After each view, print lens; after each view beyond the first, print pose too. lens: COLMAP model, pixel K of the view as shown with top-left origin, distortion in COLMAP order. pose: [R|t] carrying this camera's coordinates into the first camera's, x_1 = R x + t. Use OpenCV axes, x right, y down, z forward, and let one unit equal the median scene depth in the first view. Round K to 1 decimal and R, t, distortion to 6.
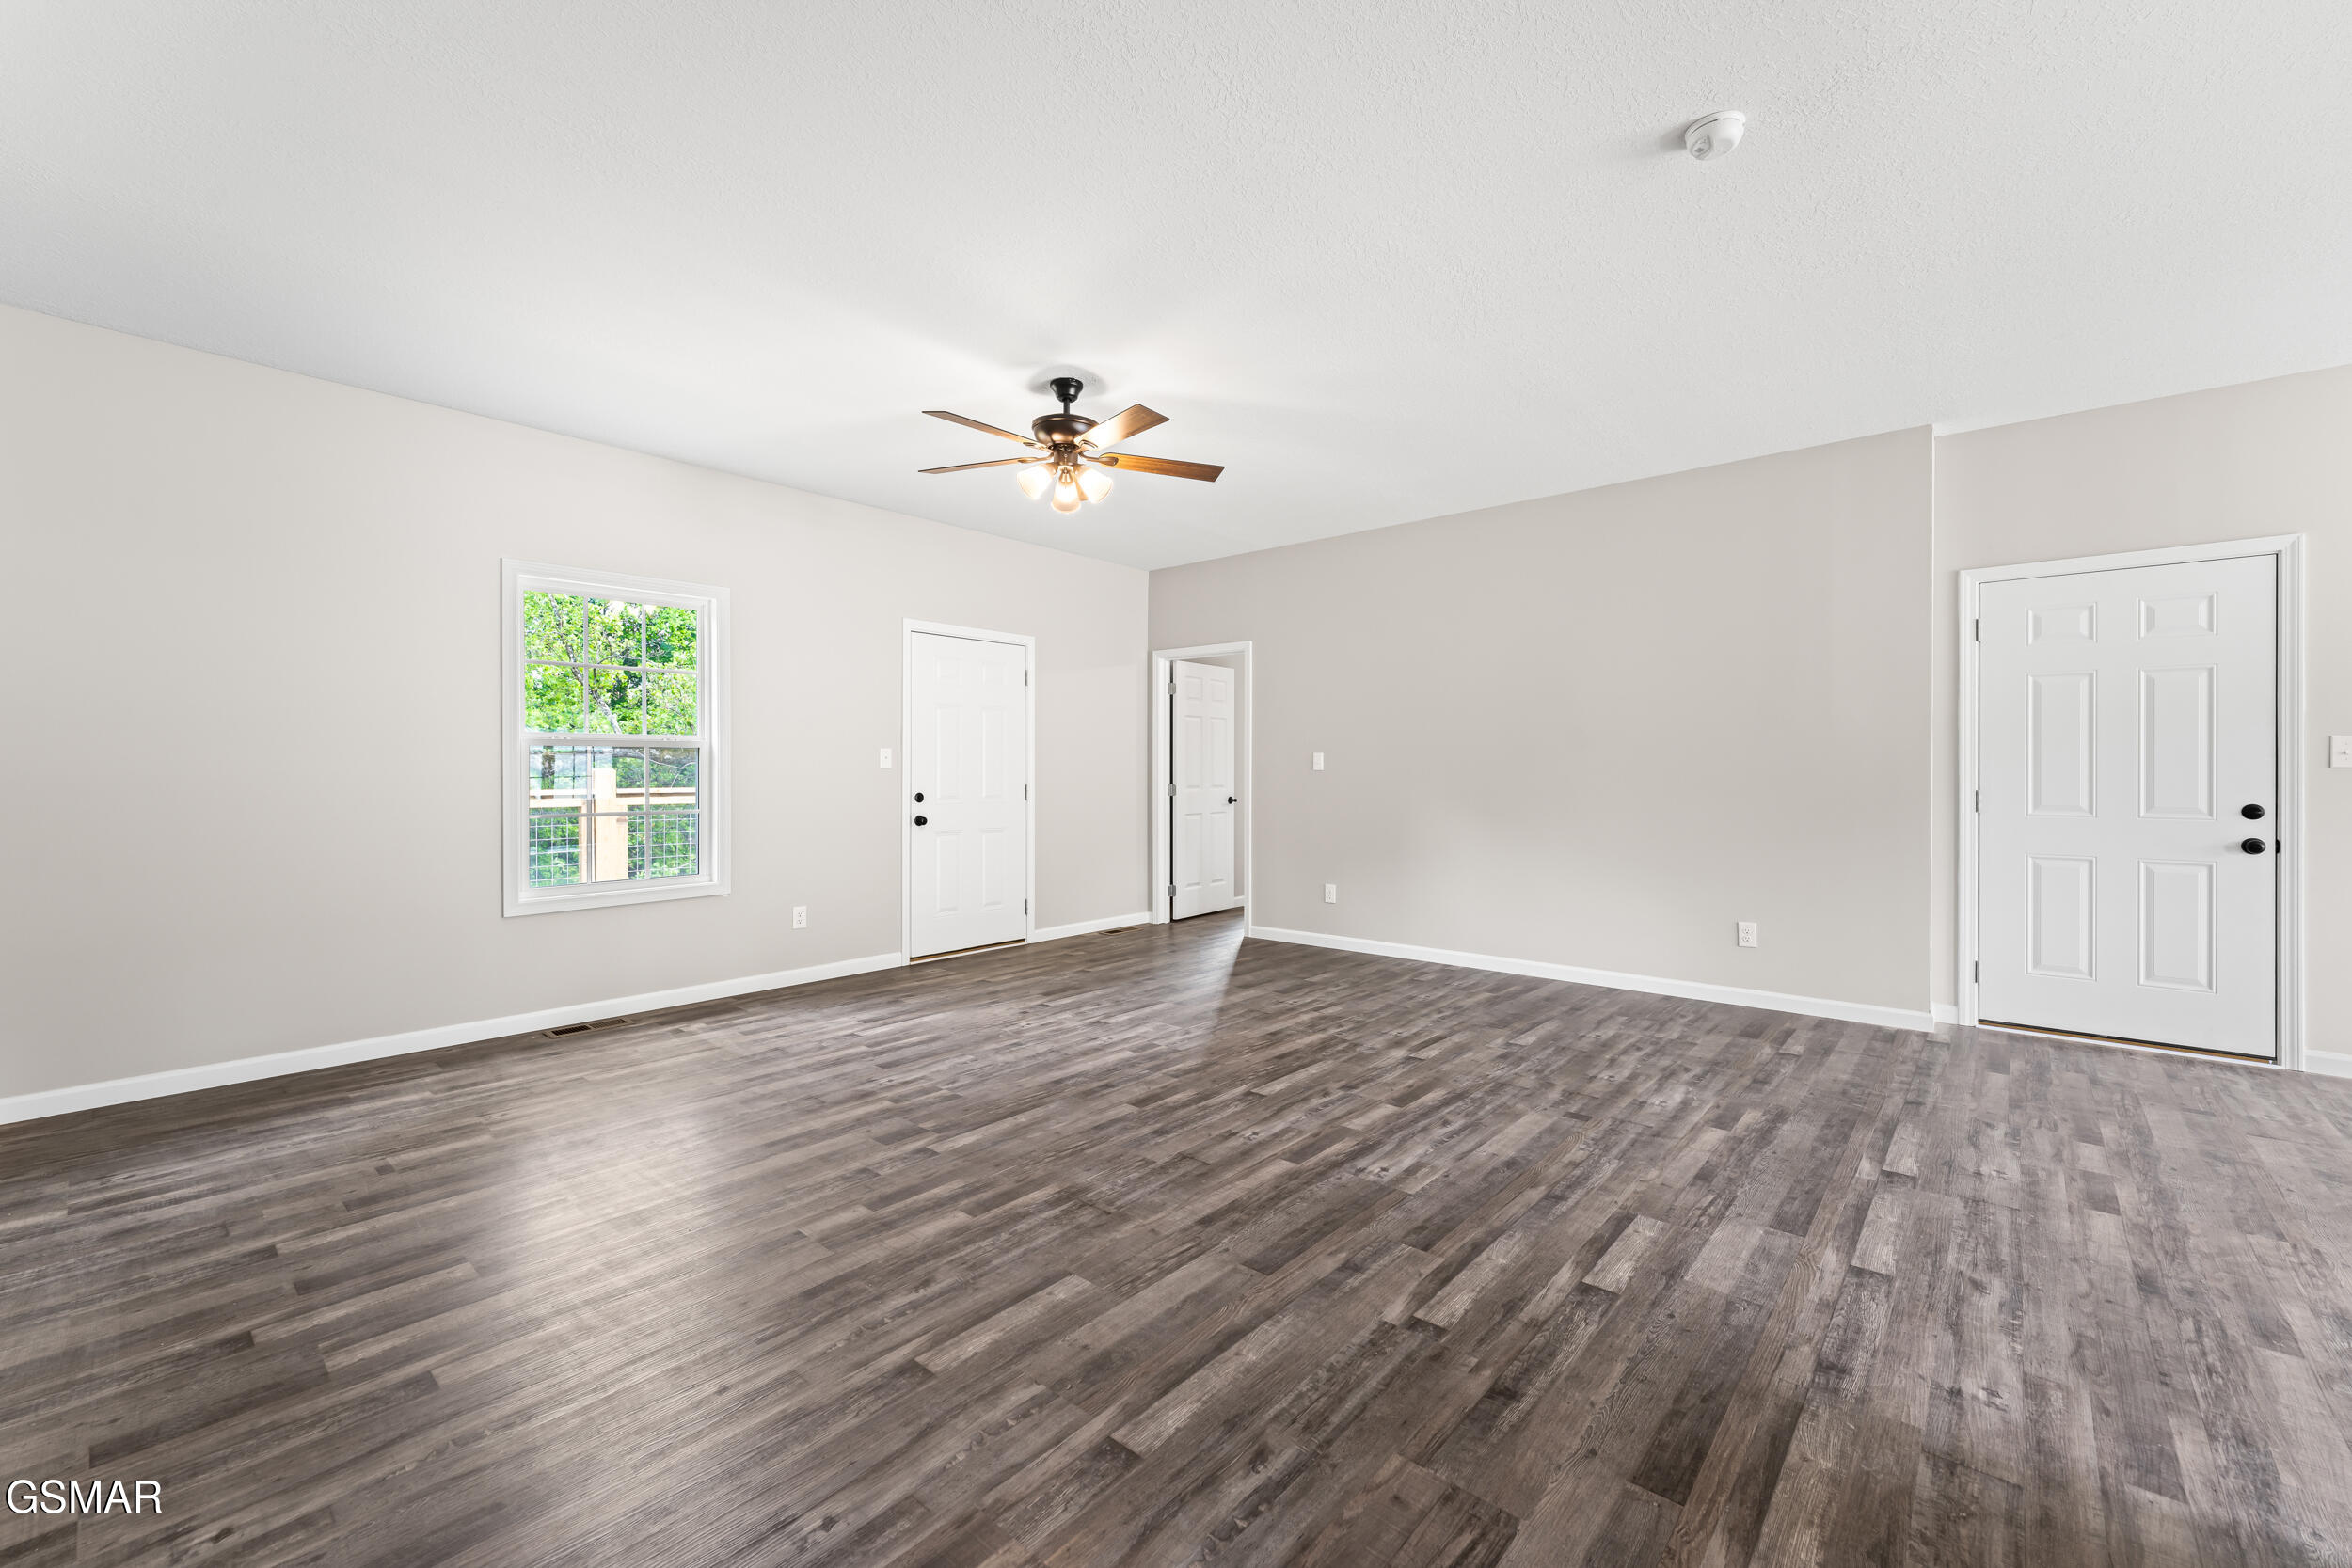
lens RADIAL K [[978.8, 0, 1169.7], [0, 978.8, 775.4], [0, 0, 1]] dist [0.001791, 0.000163]
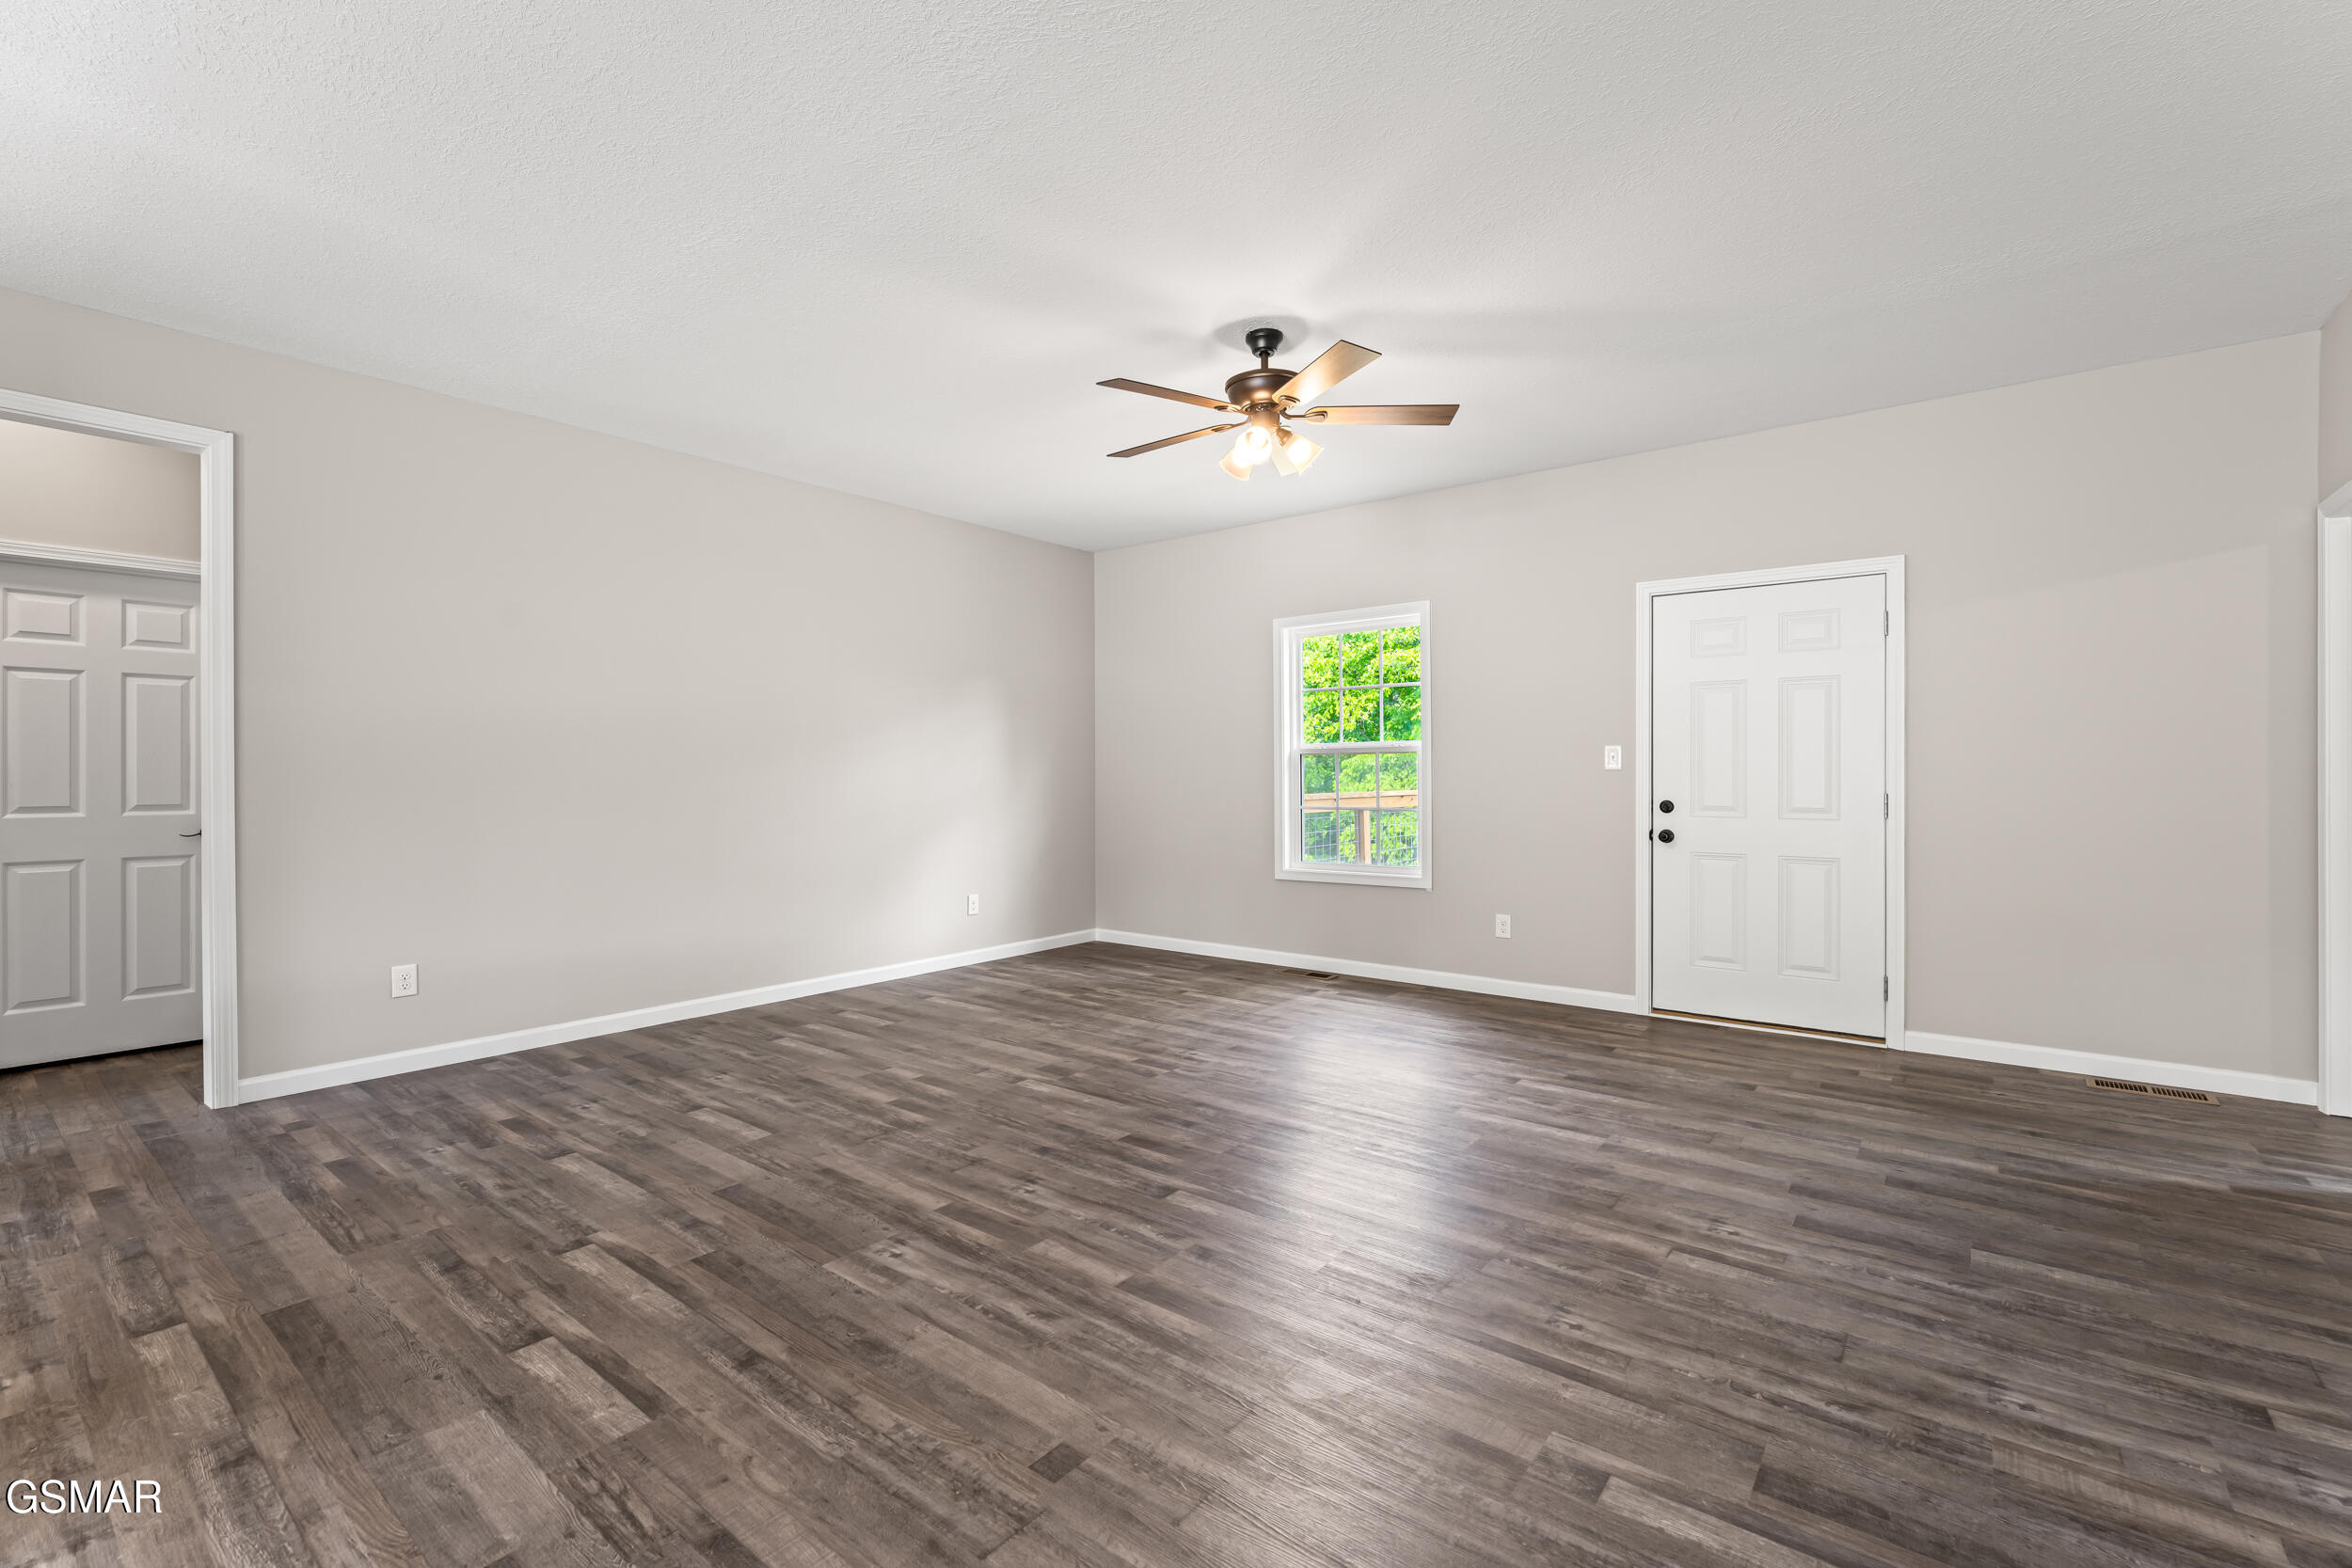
lens RADIAL K [[993.9, 0, 1184.5], [0, 993.9, 772.8], [0, 0, 1]] dist [0.005190, -0.000268]
pose [[0.055548, 0.001094, -0.998455, 1.008141], [-0.002079, 0.999997, 0.000980, -0.008178], [0.998454, 0.002022, 0.055550, 1.120355]]
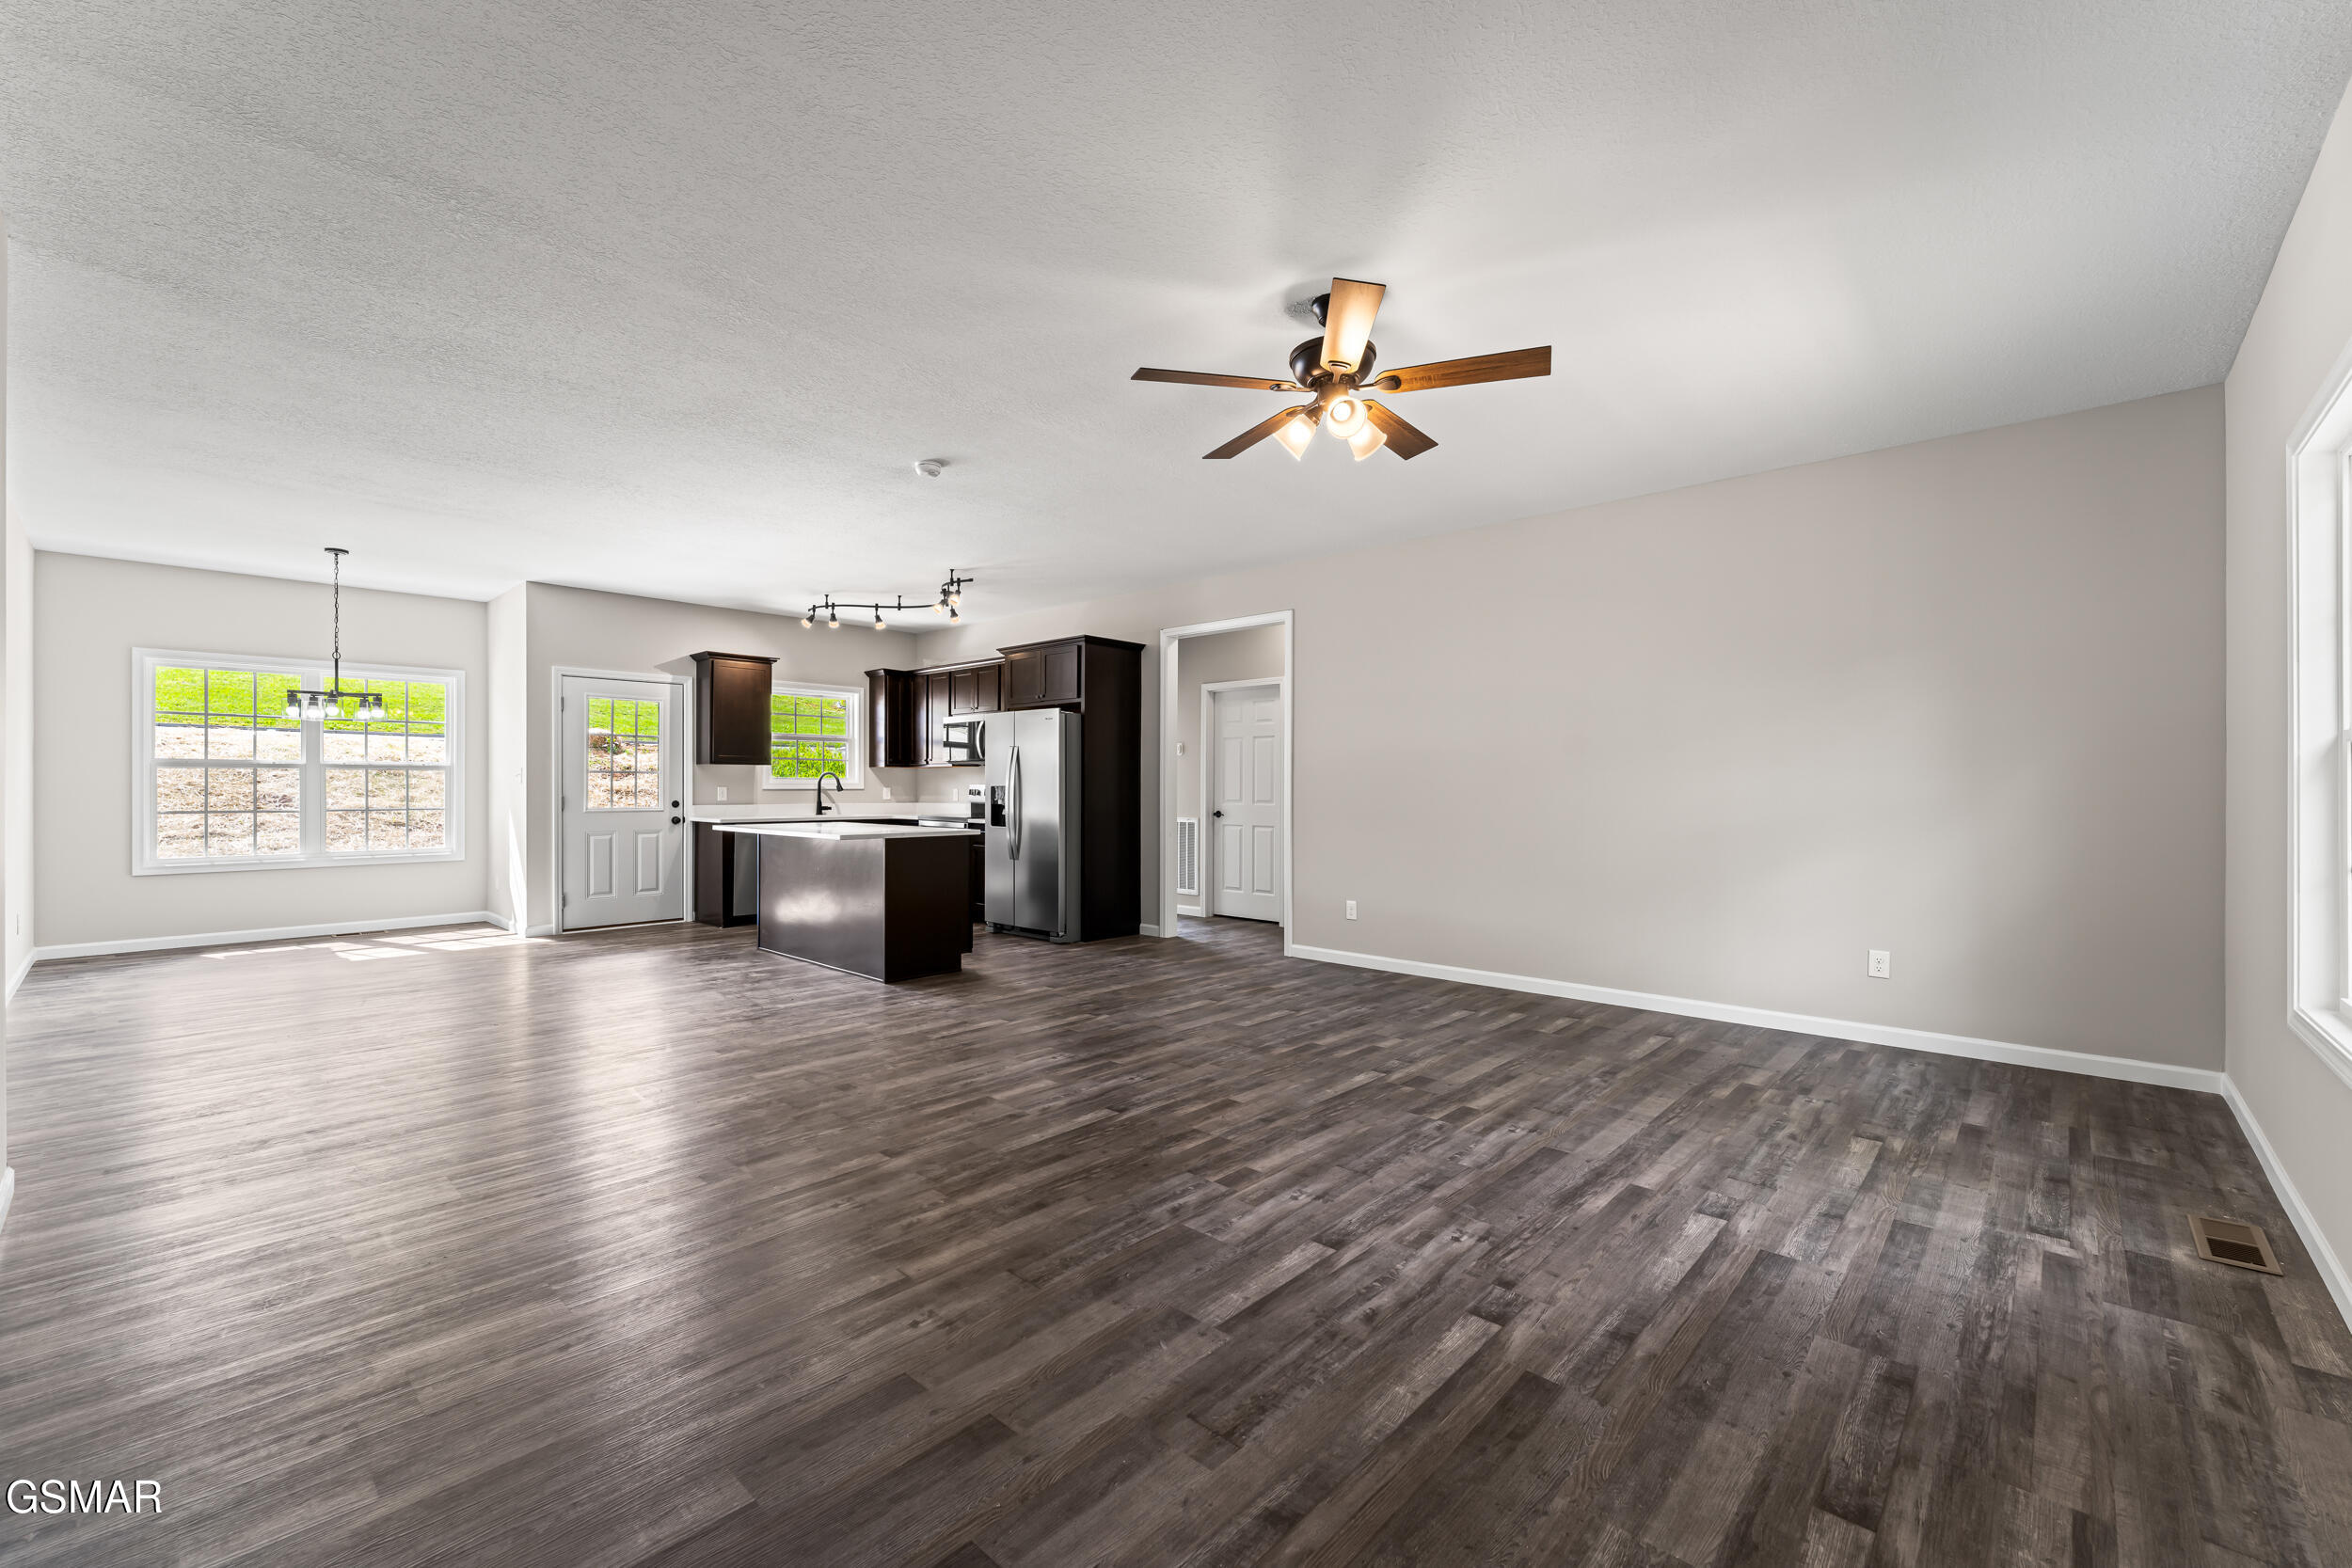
lens RADIAL K [[978.8, 0, 1159.4], [0, 978.8, 786.0], [0, 0, 1]] dist [0.001791, 0.000163]
pose [[-0.999400, -0.001651, 0.034610, 0.010236], [-0.001620, 0.999998, 0.000913, -0.006766], [-0.034612, 0.000857, -0.999400, 2.308614]]
